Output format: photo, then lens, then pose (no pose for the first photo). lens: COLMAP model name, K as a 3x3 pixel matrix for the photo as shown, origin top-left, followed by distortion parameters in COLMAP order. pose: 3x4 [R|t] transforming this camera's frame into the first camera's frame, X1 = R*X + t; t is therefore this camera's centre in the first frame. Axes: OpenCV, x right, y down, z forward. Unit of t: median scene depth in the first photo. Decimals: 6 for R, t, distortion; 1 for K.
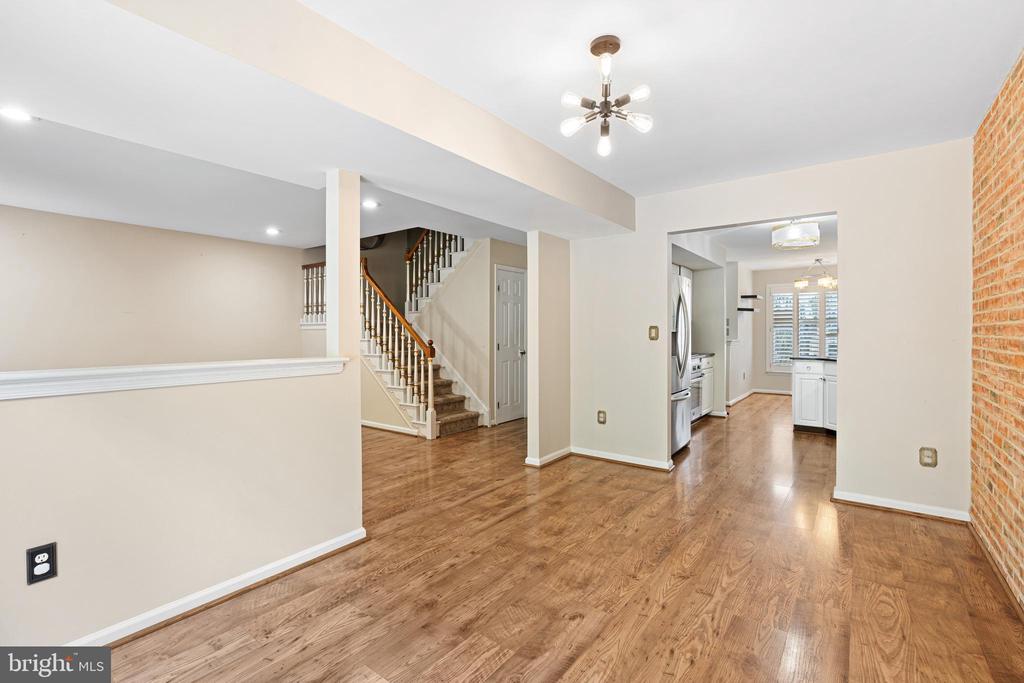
lens RADIAL K [[464.4, 0, 505.2], [0, 464.4, 338.6], [0, 0, 1]] dist [-0.013019, 0.001136]
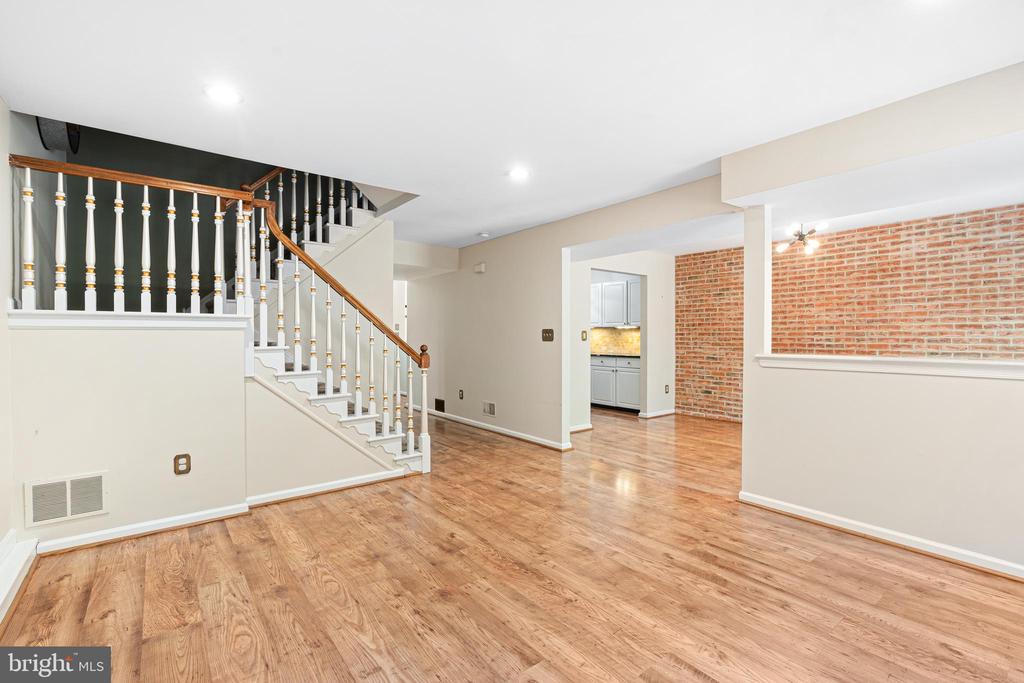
lens RADIAL K [[464.4, 0, 503.0], [0, 464.4, 336.3], [0, 0, 1]] dist [-0.013019, 0.001136]
pose [[0.266140, -0.003313, 0.963929, -1.431841], [0.012672, 0.999920, -0.000062, -0.015403], [-0.963851, 0.012231, 0.266161, 1.088864]]
